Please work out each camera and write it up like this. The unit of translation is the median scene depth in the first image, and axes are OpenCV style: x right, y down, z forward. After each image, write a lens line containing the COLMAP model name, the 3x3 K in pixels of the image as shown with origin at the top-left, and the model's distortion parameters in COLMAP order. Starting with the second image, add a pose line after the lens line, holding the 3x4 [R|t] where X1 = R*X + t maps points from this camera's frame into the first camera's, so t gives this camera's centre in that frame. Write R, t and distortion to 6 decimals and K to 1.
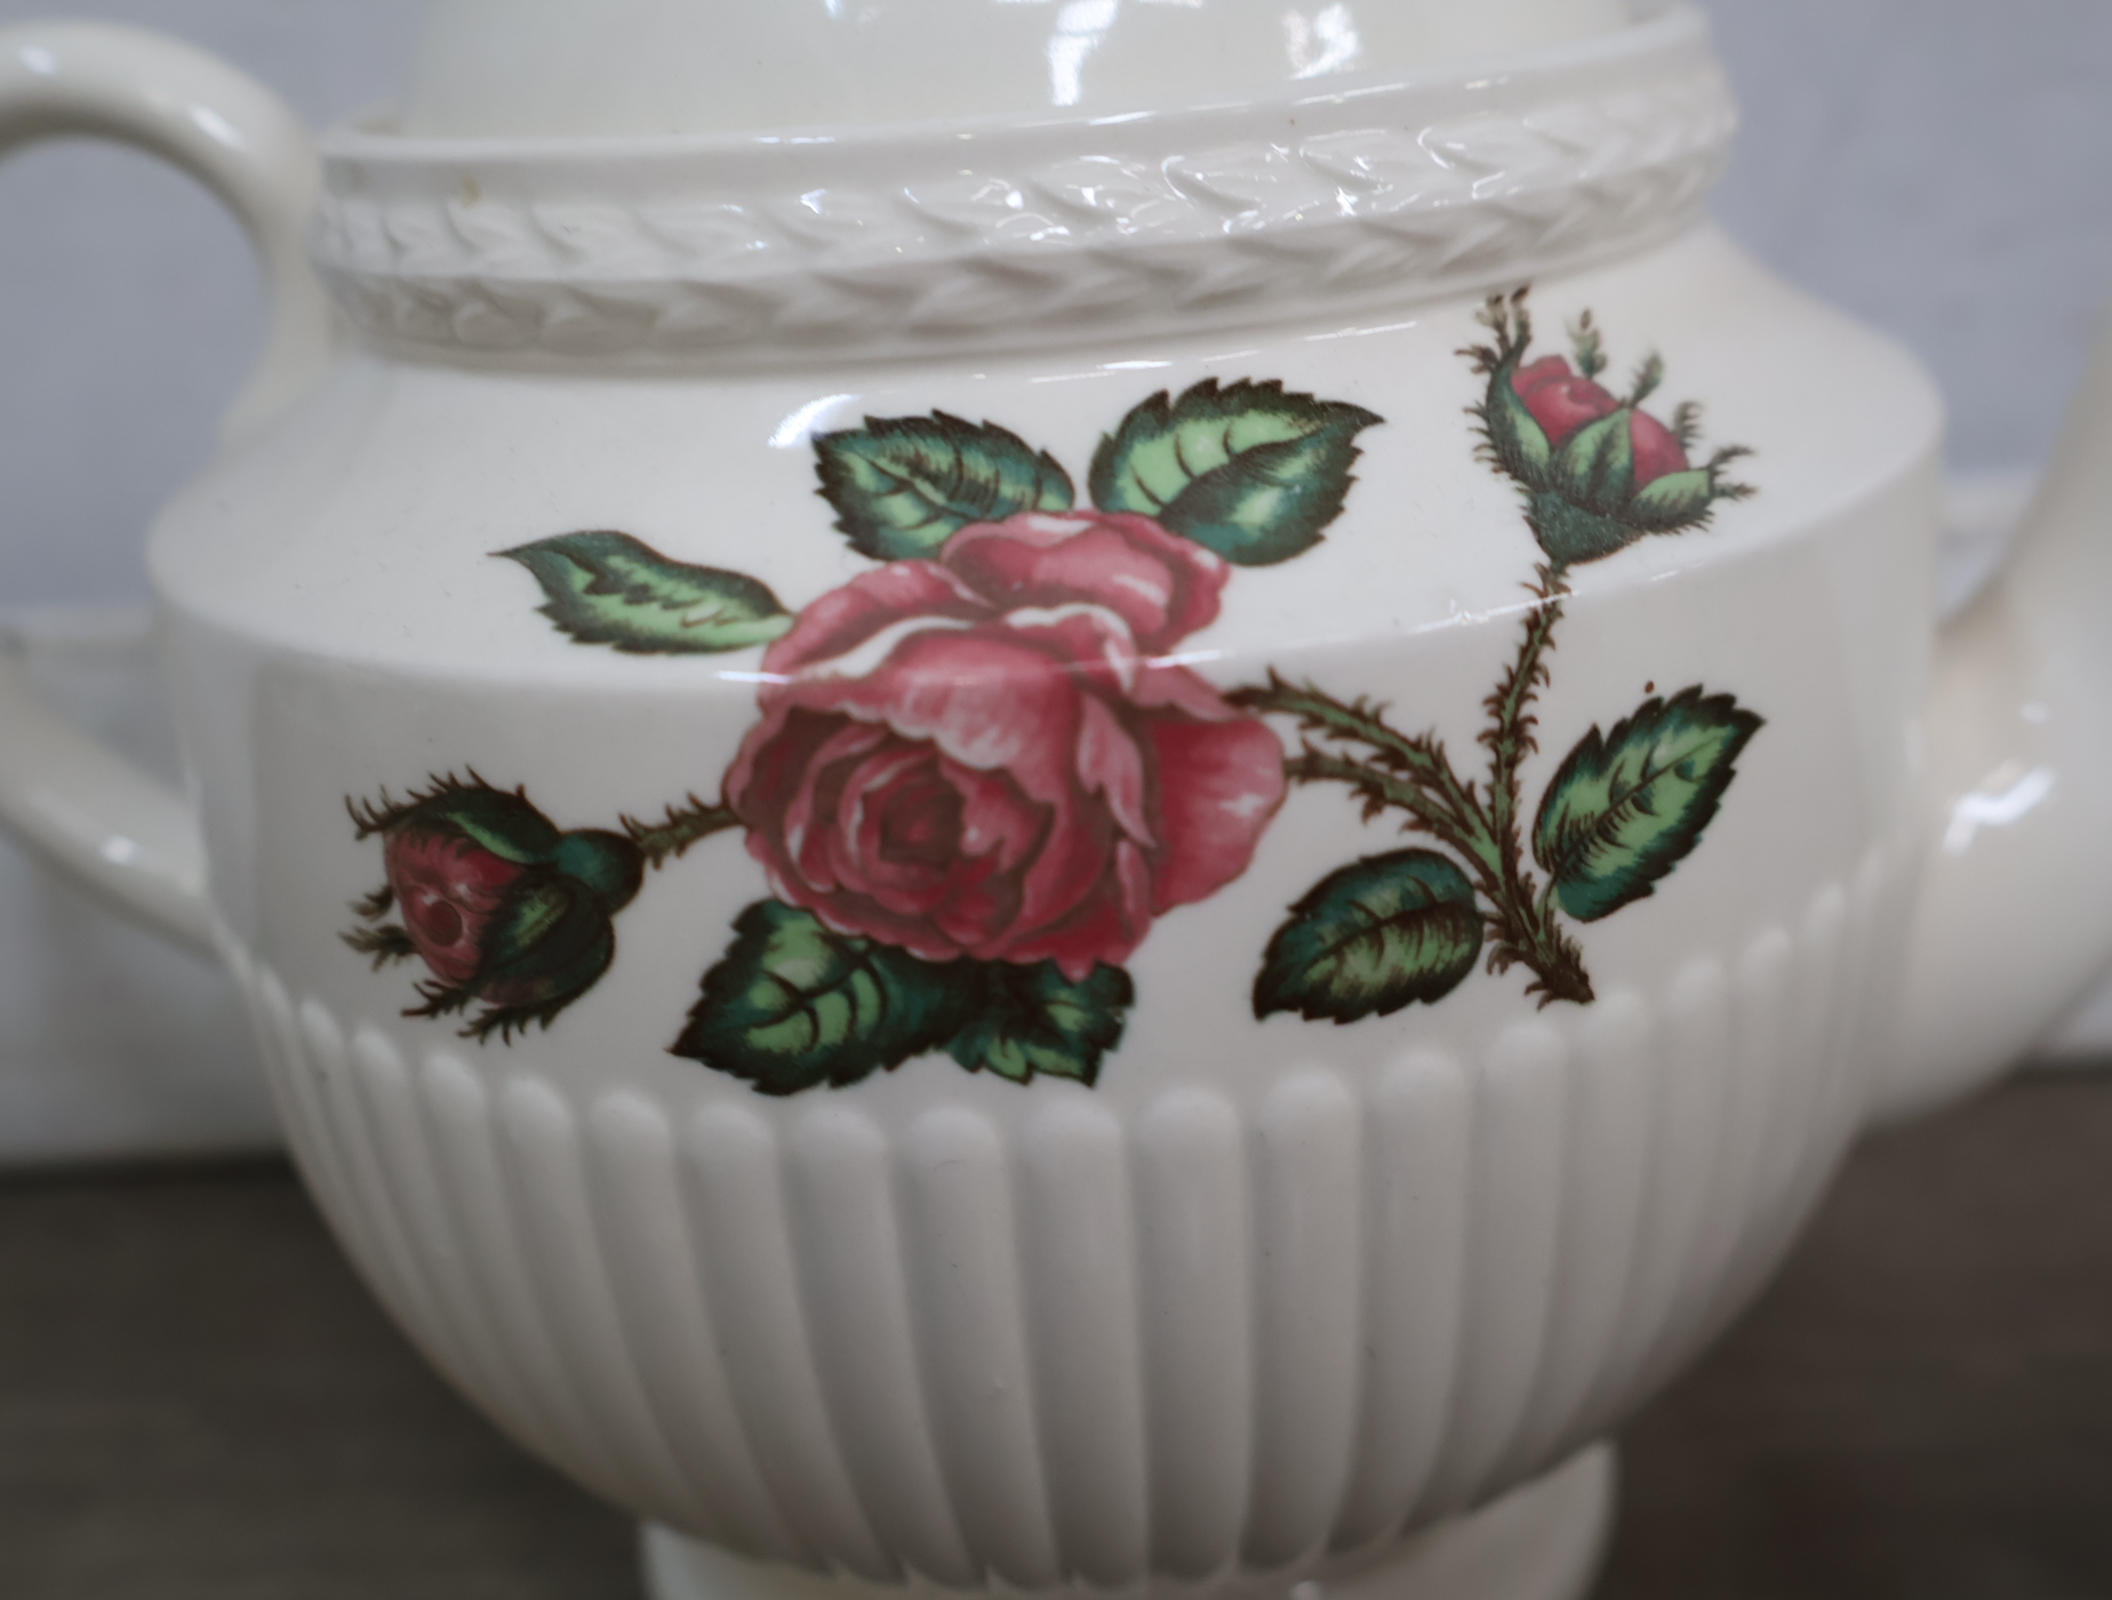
lens RADIAL K [[2158.5, 0, 1075.4], [0, 2158.5, 793.1], [0, 0, 1]] dist [0.017156, 0.000000]
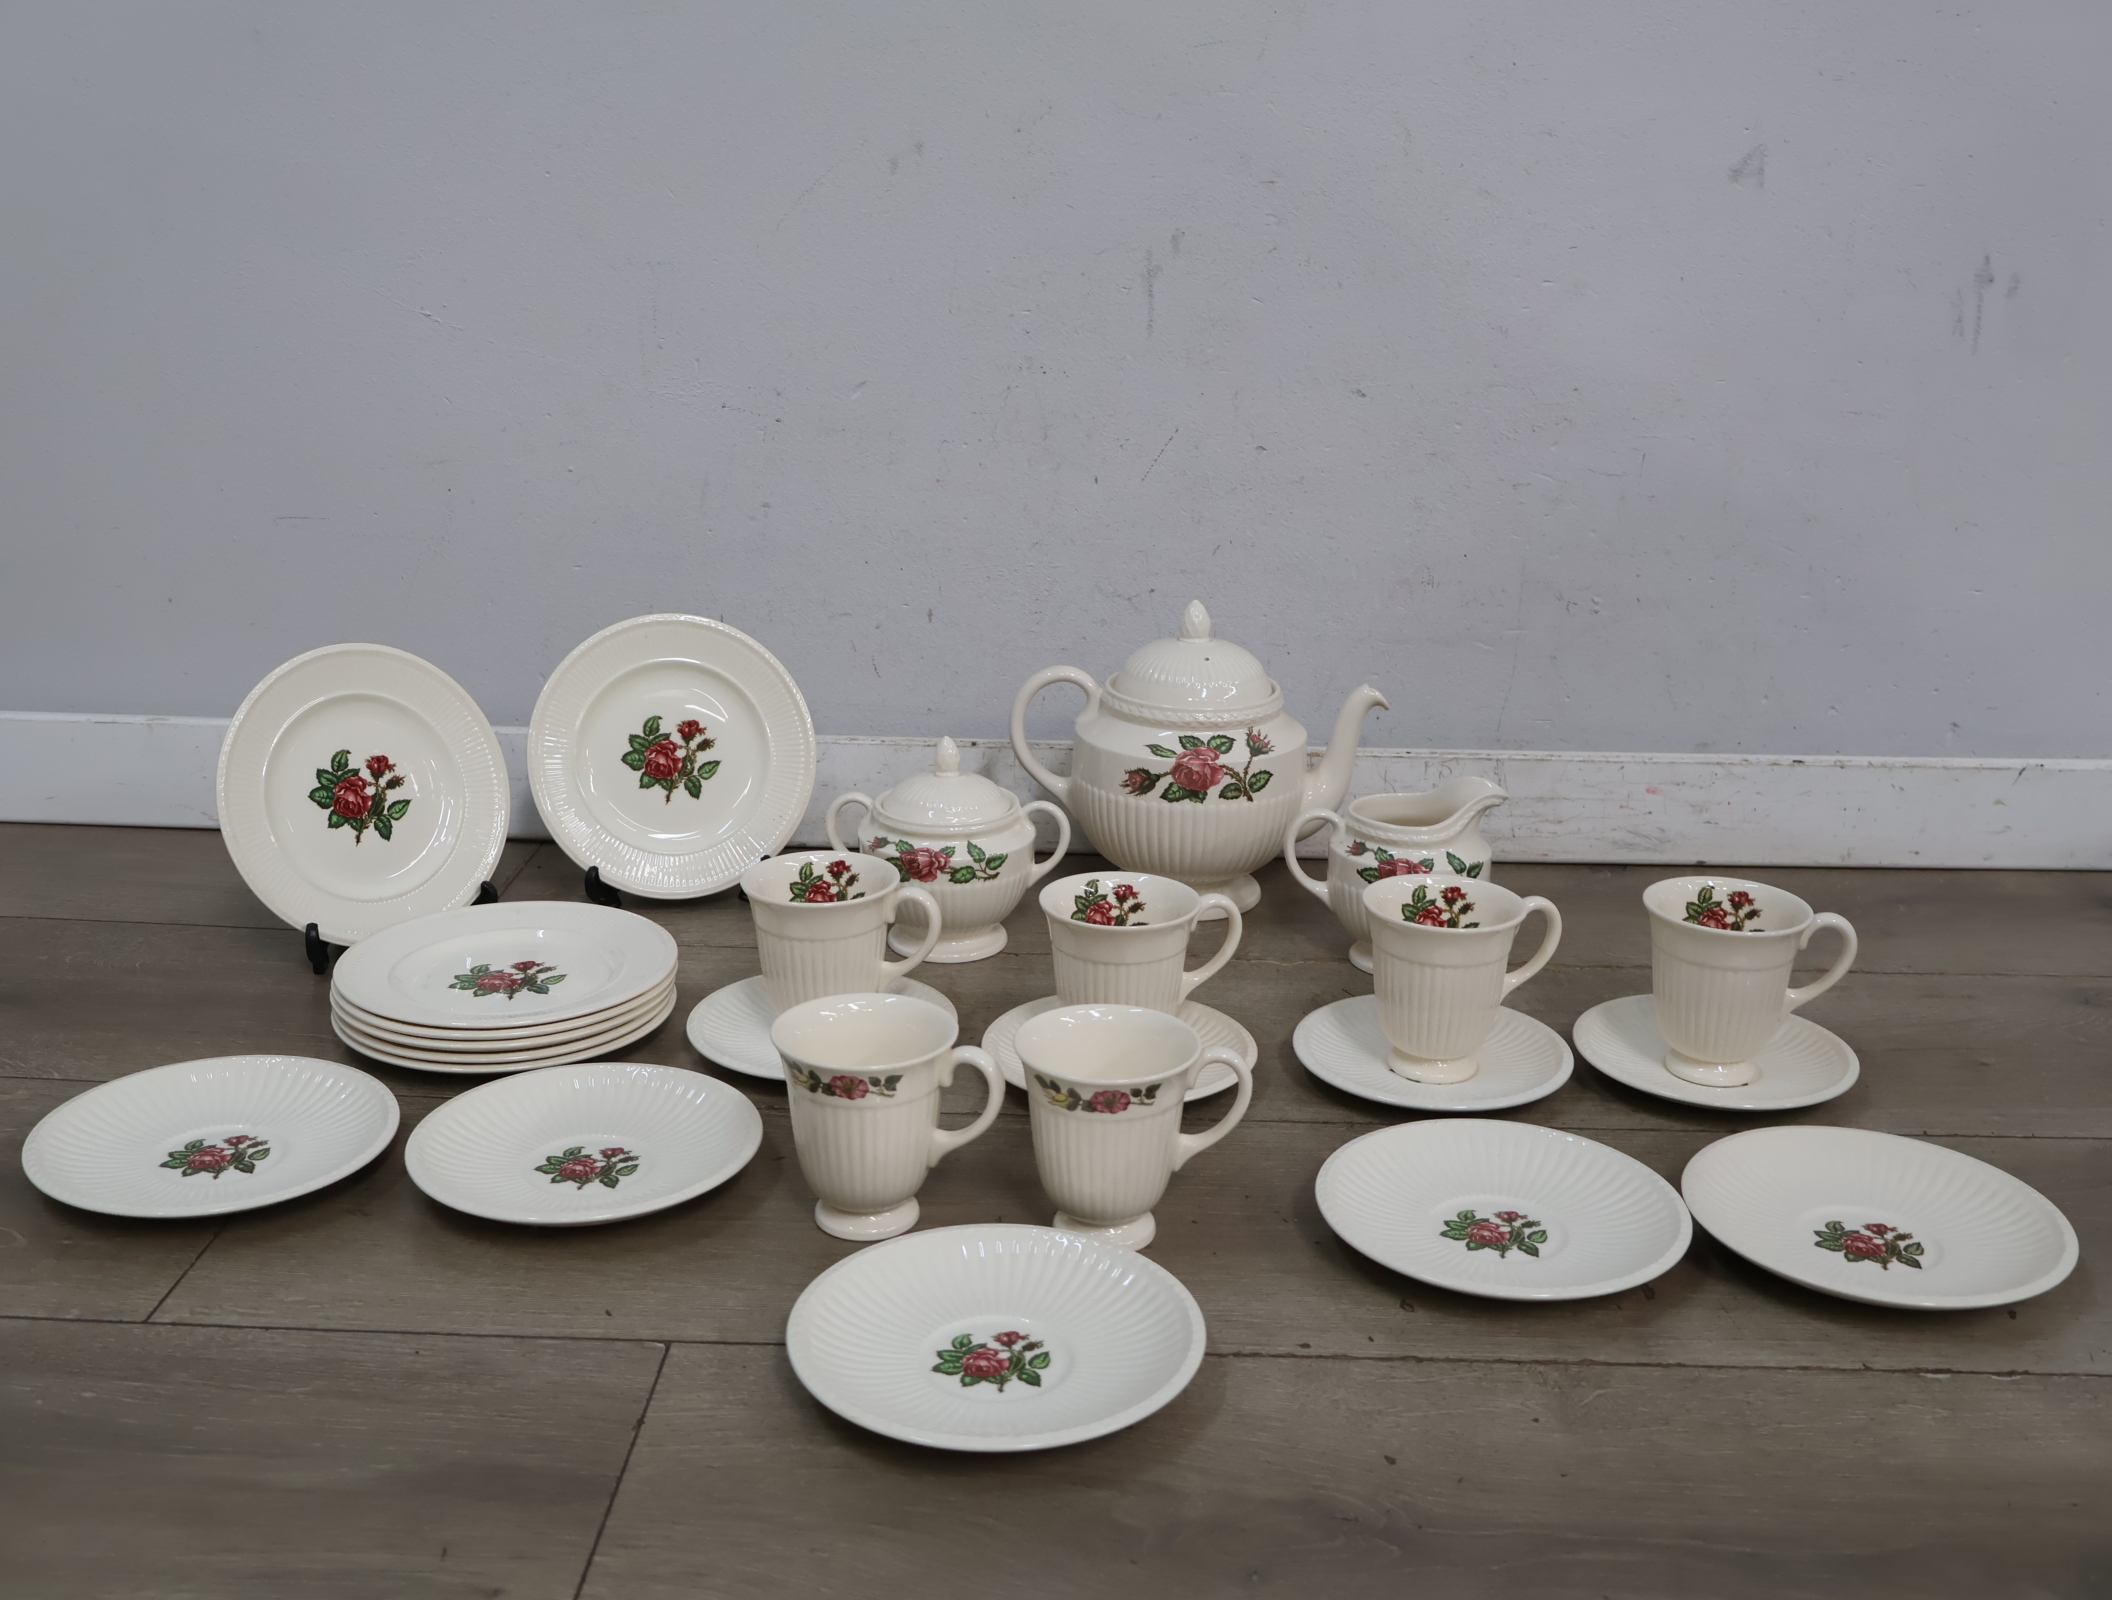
lens RADIAL K [[2158.5, 0, 1057.4], [0, 2158.5, 798.8], [0, 0, 1]] dist [0.017156, 0.000000]
pose [[0.994945, 0.088789, 0.046919, -1.134557], [-0.085606, 0.994141, -0.065991, 0.831587], [-0.052503, 0.061641, 0.996717, -8.966566]]
